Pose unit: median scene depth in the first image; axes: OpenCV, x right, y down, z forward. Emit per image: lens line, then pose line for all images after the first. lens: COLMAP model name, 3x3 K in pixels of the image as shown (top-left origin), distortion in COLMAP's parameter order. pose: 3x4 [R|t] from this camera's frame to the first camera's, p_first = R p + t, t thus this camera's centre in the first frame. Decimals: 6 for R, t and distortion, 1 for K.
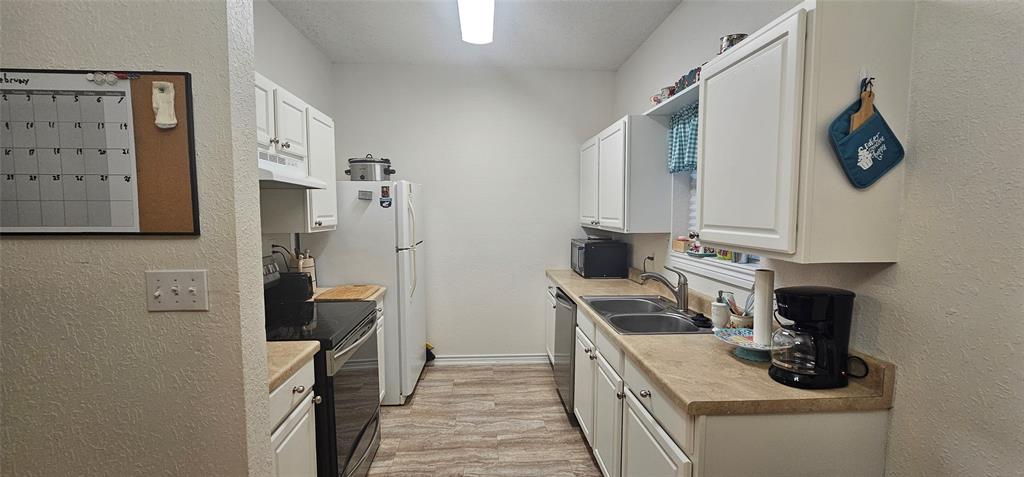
lens RADIAL K [[414.0, 0, 512.0], [0, 414.0, 238.5], [0, 0, 1]] dist [-0.000473, 0.000009]
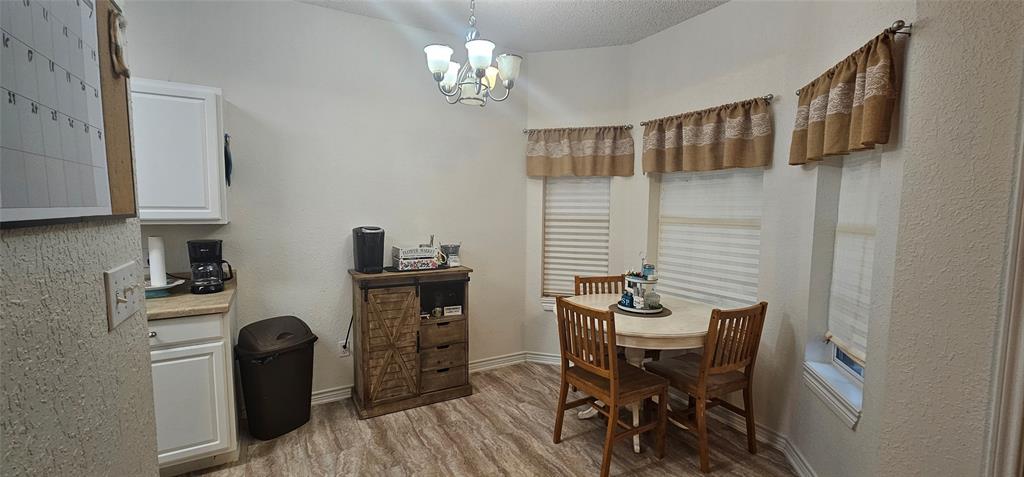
lens RADIAL K [[414.0, 0, 512.0], [0, 414.0, 238.5], [0, 0, 1]] dist [-0.000473, 0.000009]
pose [[-0.433558, -0.074010, 0.898081, -1.823562], [0.053637, 0.992735, 0.107705, -0.014734], [-0.899528, 0.094867, -0.426438, 0.700578]]
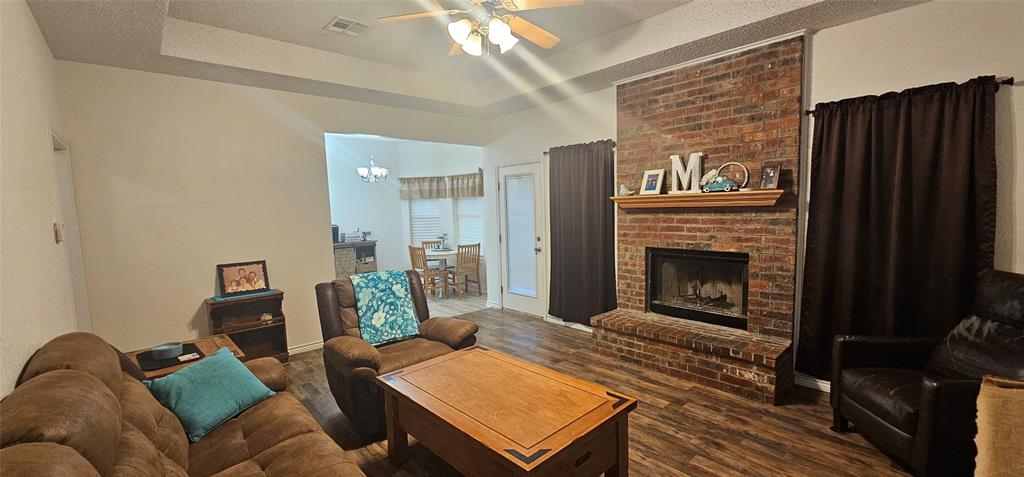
lens RADIAL K [[420.2, 0, 512.0], [0, 420.2, 238.5], [0, 0, 1]] dist [-0.000470, -0.000027]
pose [[-0.620059, -0.048389, 0.783062, -4.015281], [0.087645, 0.987576, 0.130427, -0.142317], [-0.779645, 0.149504, -0.608114, 1.507498]]
